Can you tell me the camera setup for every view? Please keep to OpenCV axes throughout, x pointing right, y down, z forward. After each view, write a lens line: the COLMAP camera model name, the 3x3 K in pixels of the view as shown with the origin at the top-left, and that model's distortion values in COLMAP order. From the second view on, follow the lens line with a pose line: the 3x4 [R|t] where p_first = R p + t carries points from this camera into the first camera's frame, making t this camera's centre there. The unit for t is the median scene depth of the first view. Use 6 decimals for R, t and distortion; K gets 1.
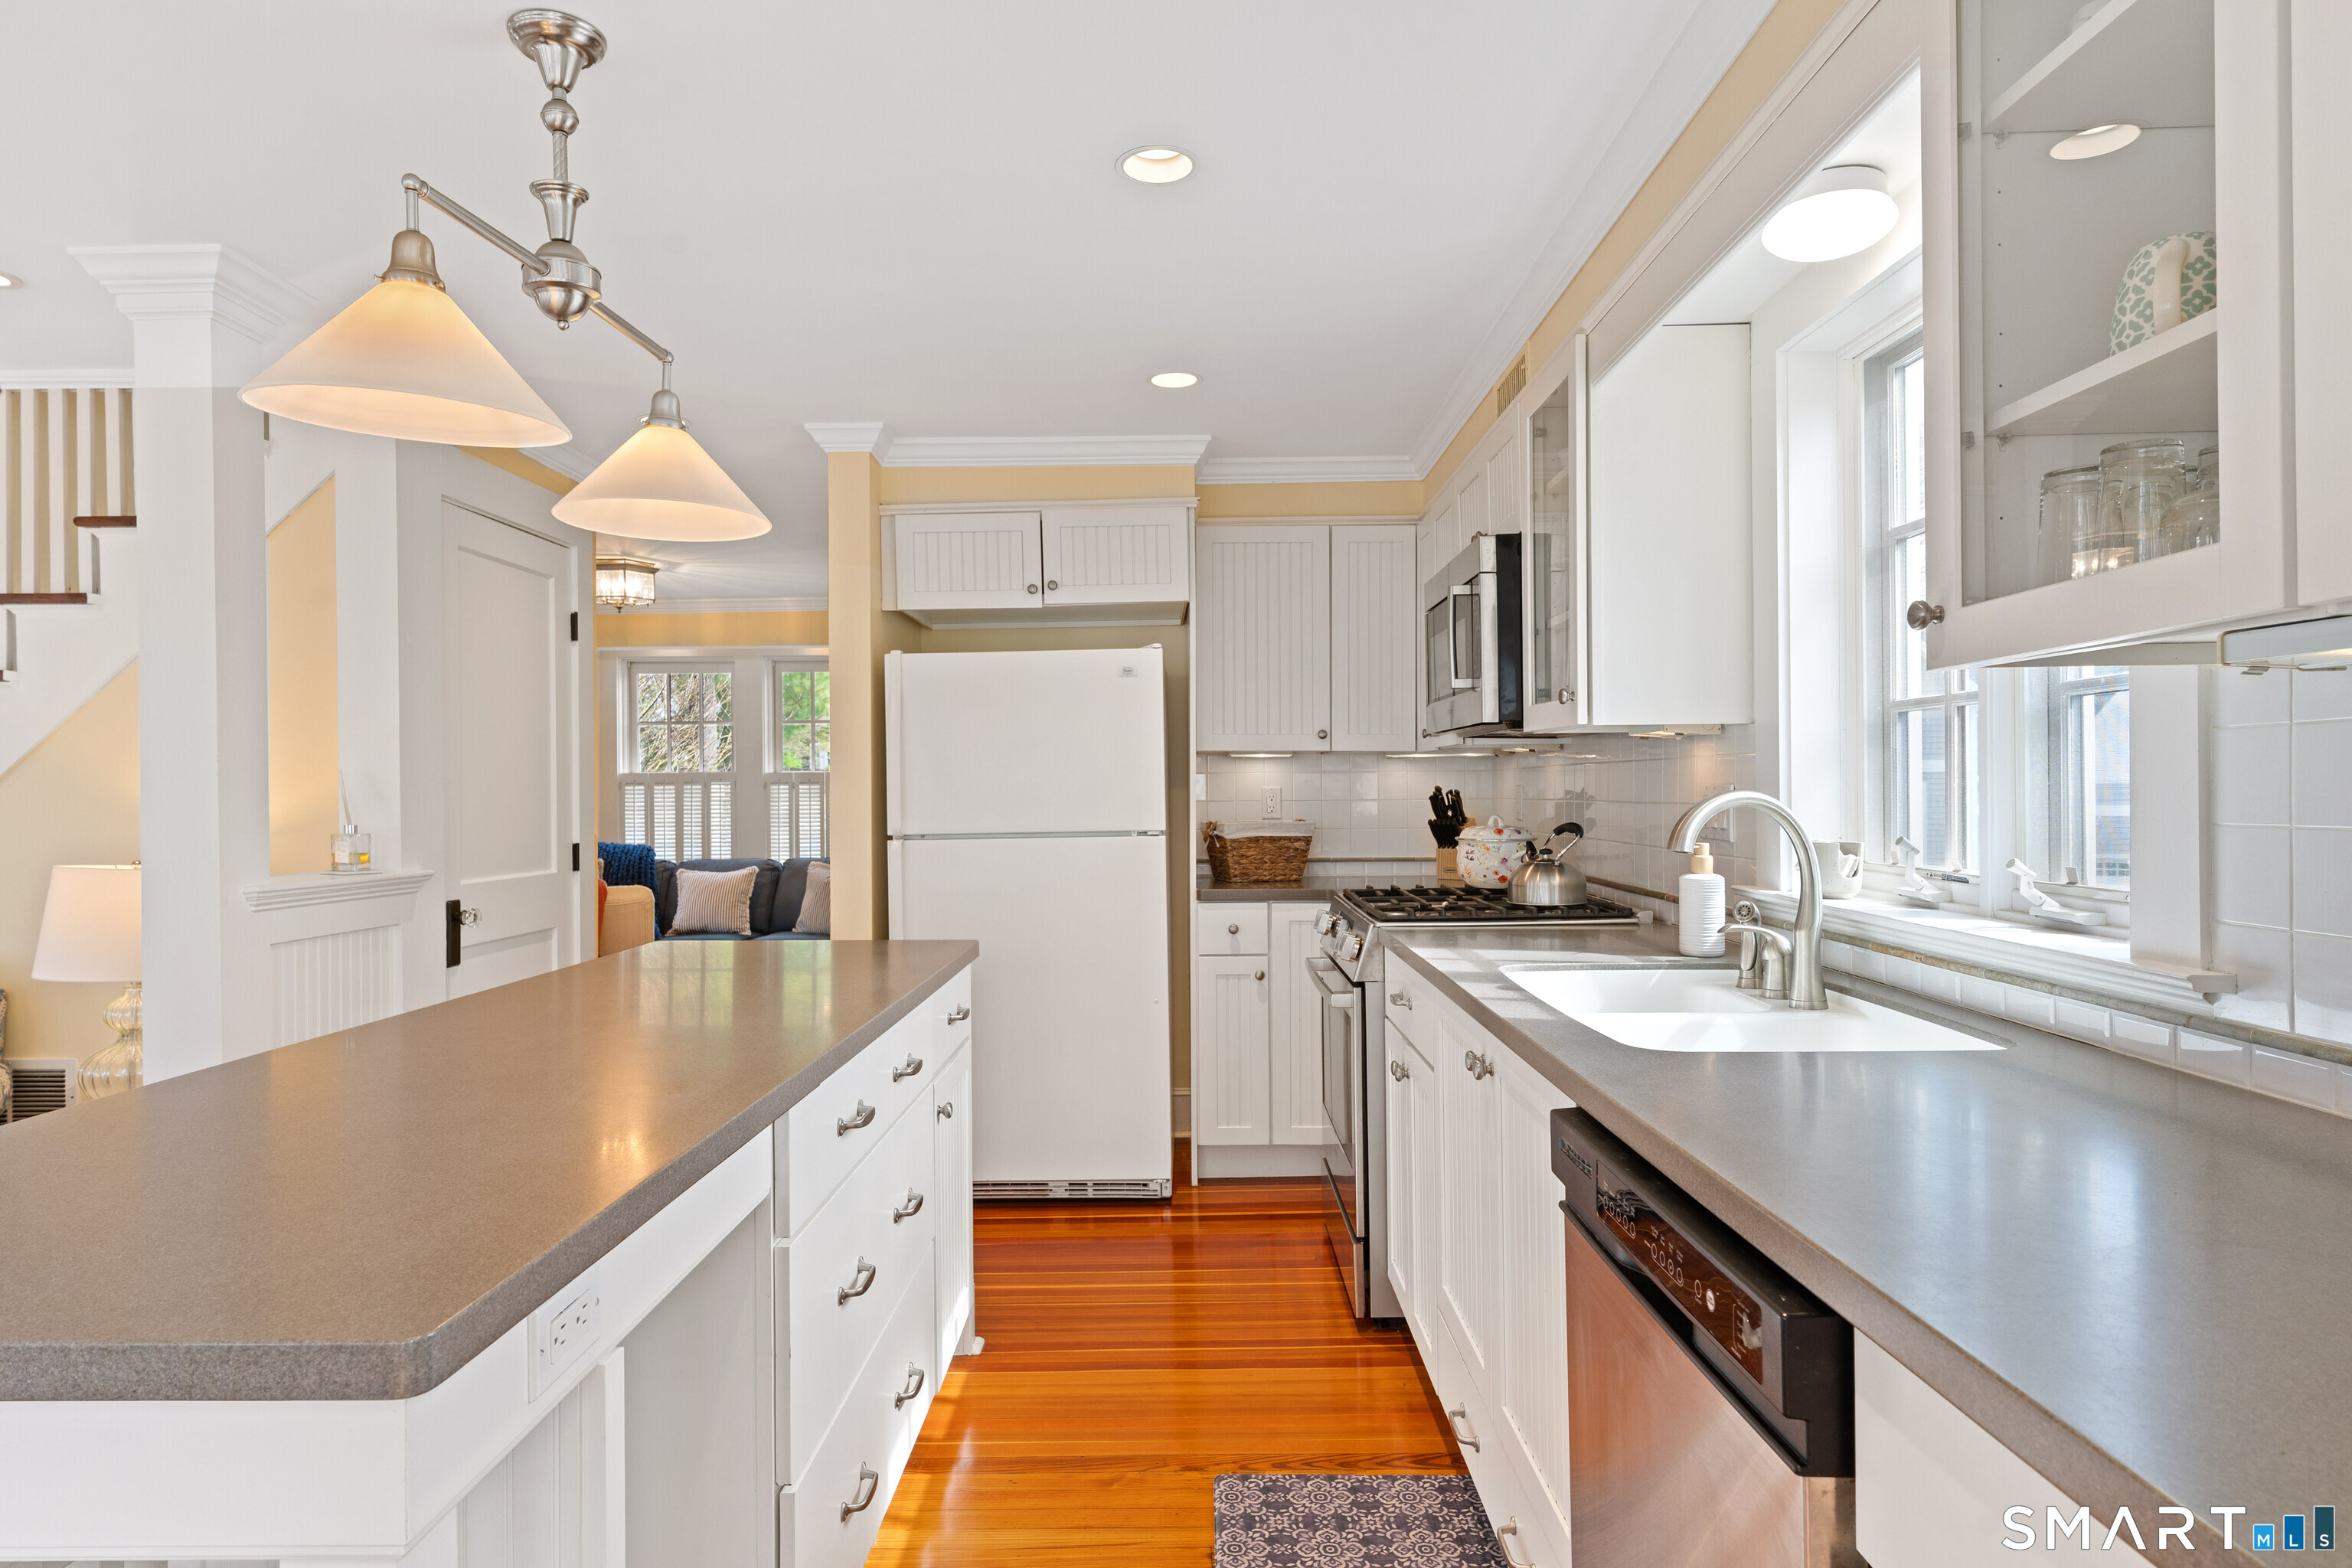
lens RADIAL K [[1324.8, 0, 1154.4], [0, 1324.8, 786.3], [0, 0, 1]] dist [-0.000530, 0.000613]
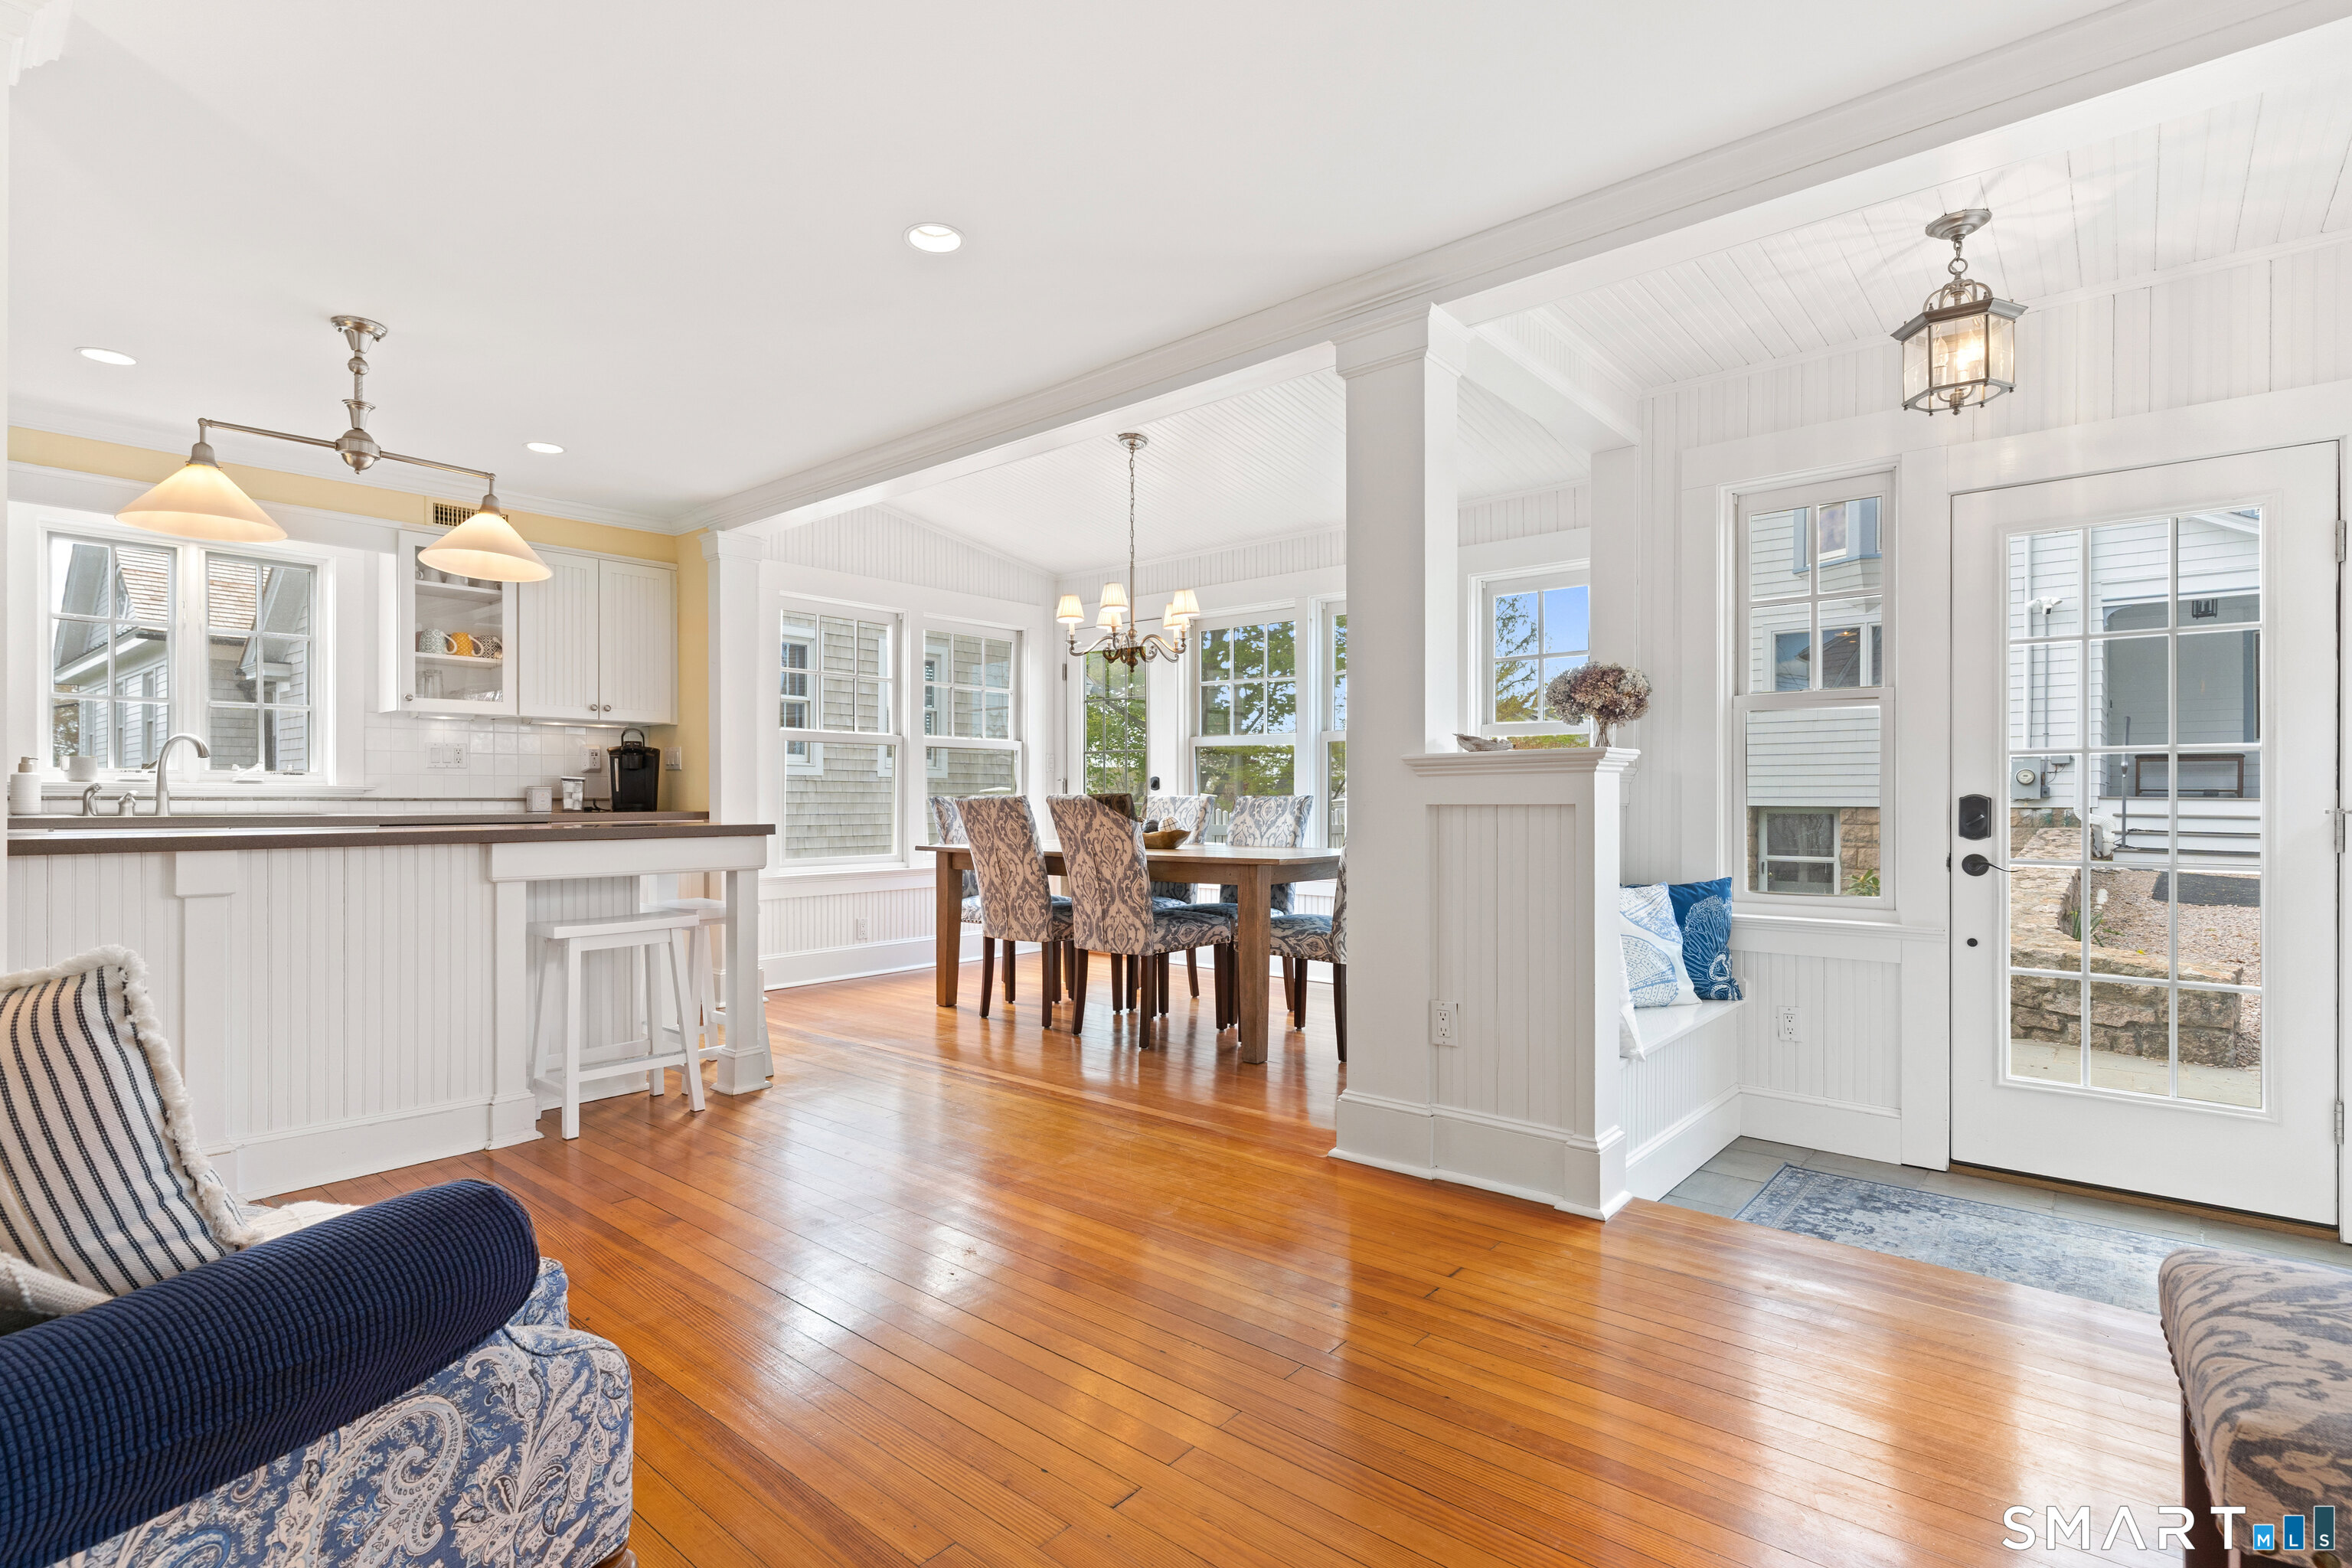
lens RADIAL K [[1135.1, 0, 1152.6], [0, 1135.1, 803.8], [0, 0, 1]] dist [0.004099, -0.000761]
pose [[-0.760341, 0.002948, 0.649517, -1.178114], [0.002327, 0.999996, -0.001815, 0.072349], [-0.649520, 0.000131, -0.760345, 0.732031]]
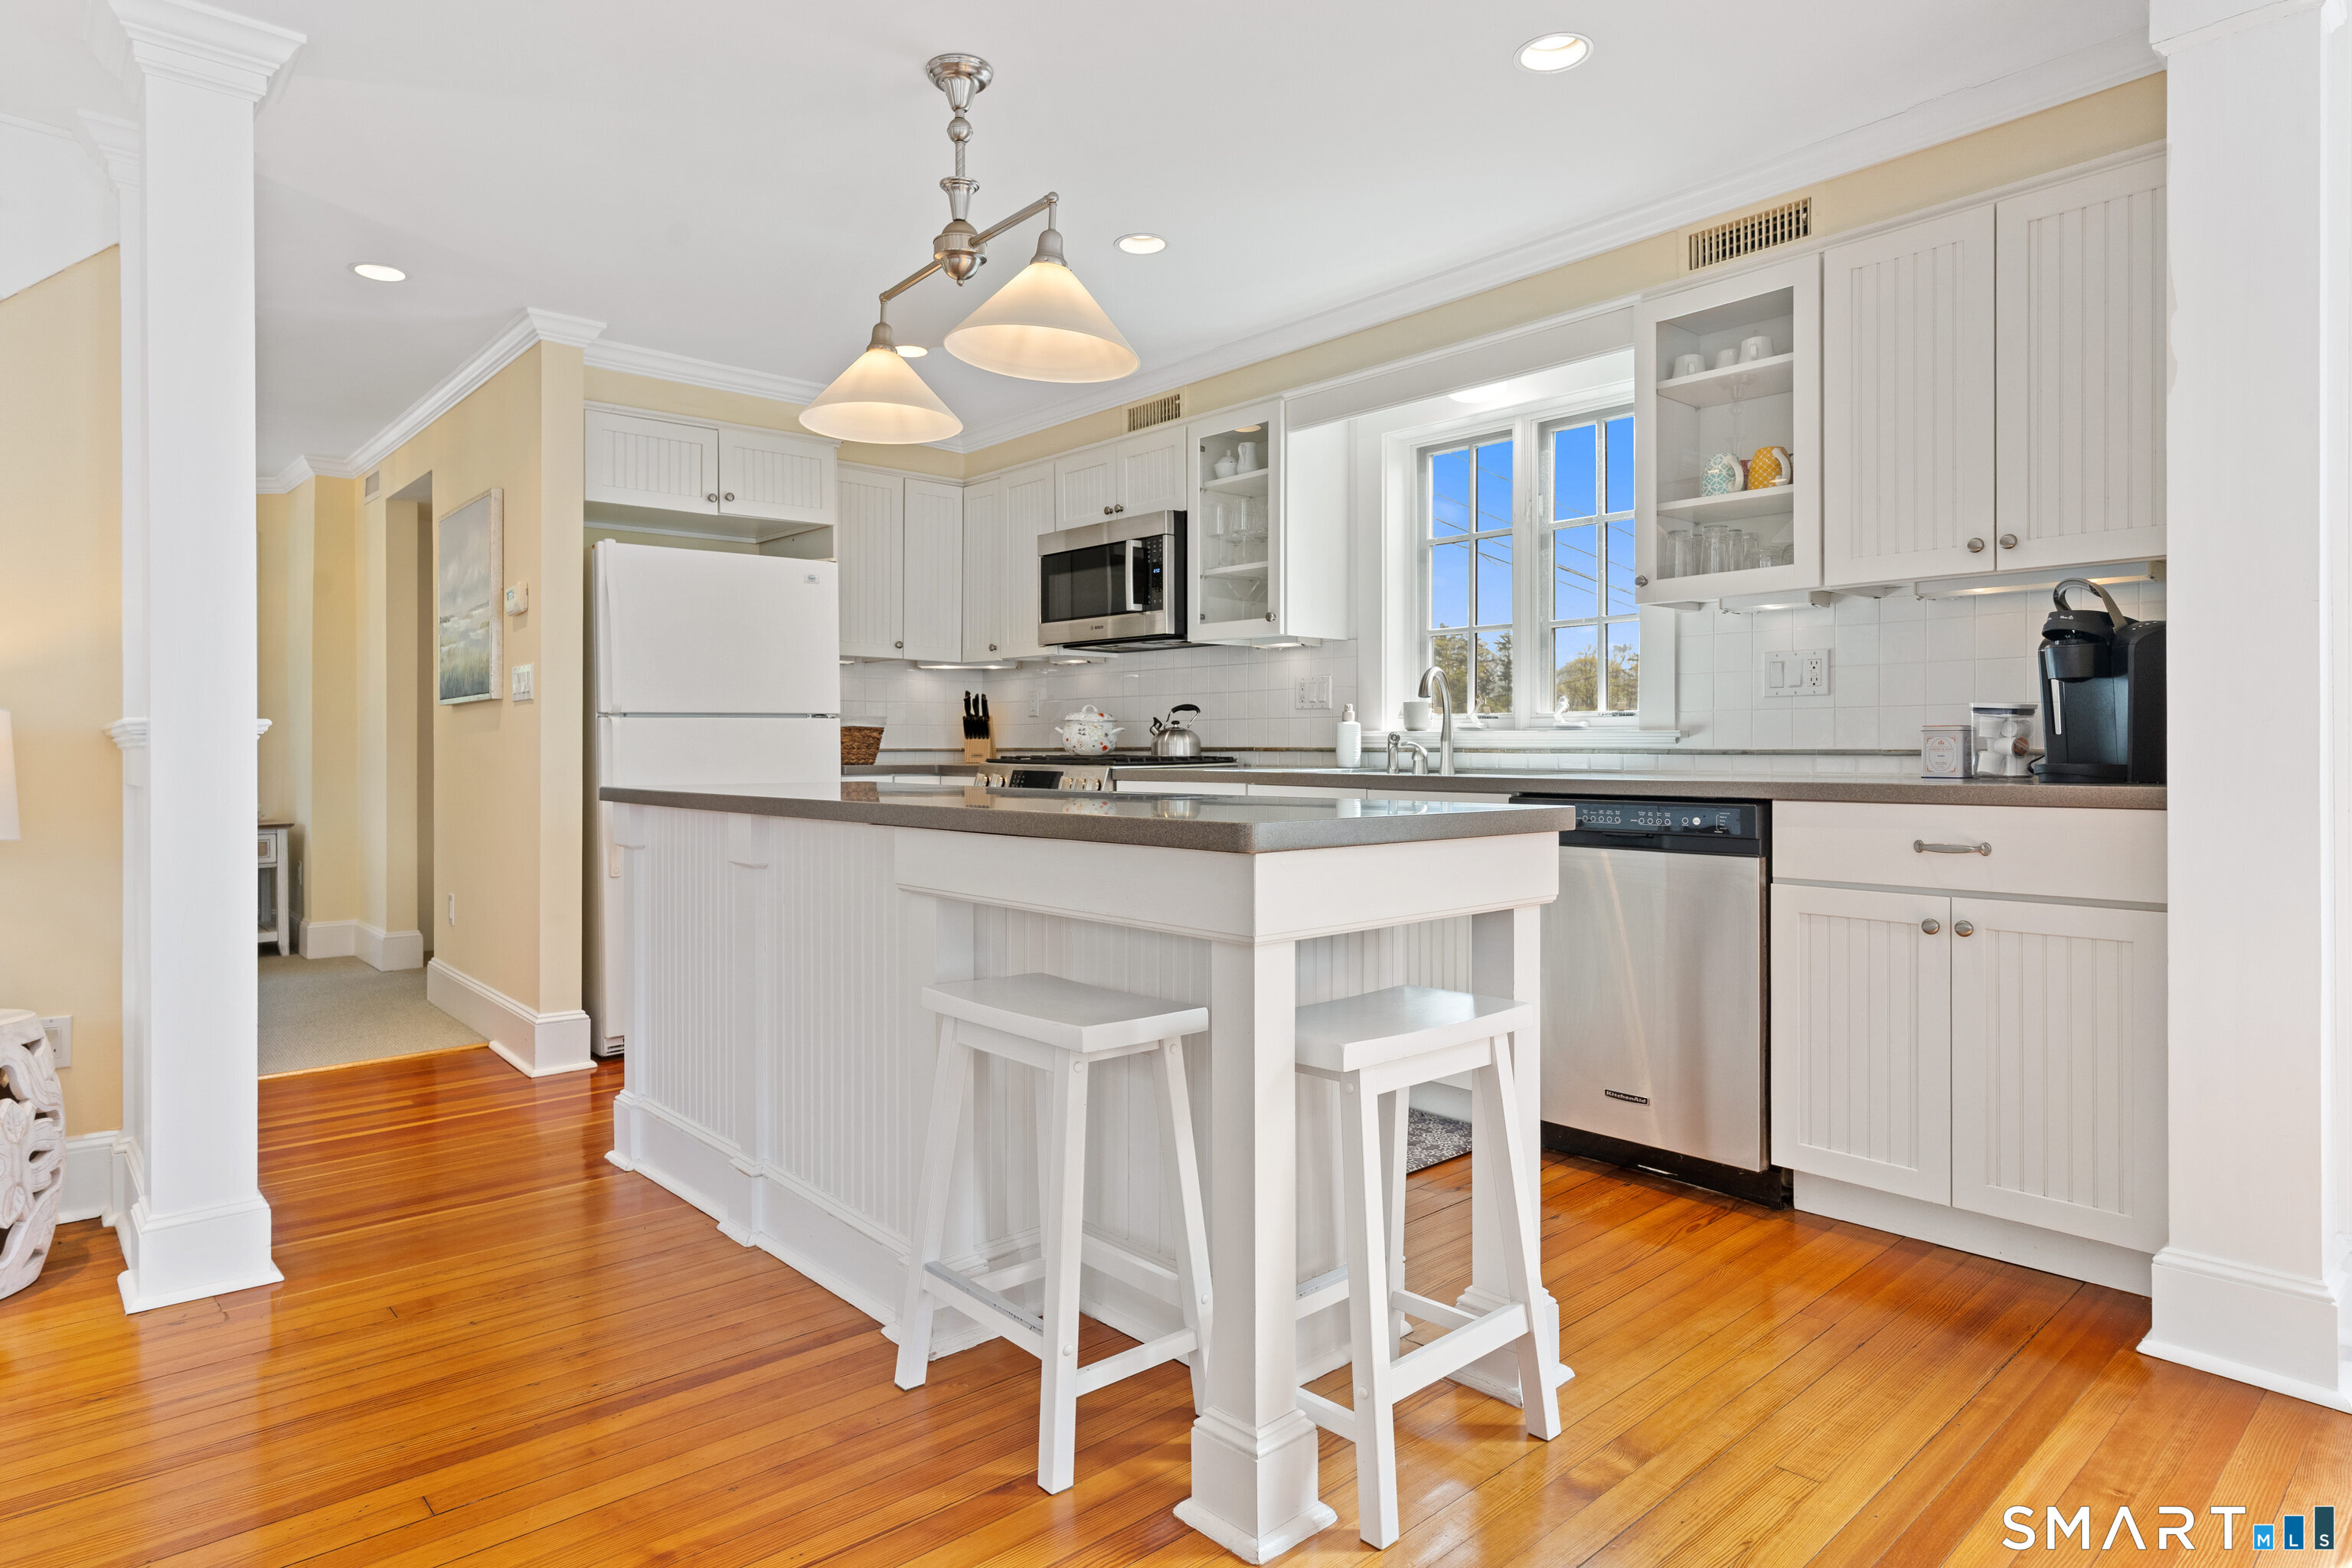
lens RADIAL K [[1324.8, 0, 1150.7], [0, 1324.8, 753.8], [0, 0, 1]] dist [-0.000530, 0.000613]
pose [[0.738599, 0.005100, 0.674126, -0.592172], [-0.007919, 0.999968, 0.001111, 0.066389], [-0.674099, -0.006159, 0.738616, -0.075648]]
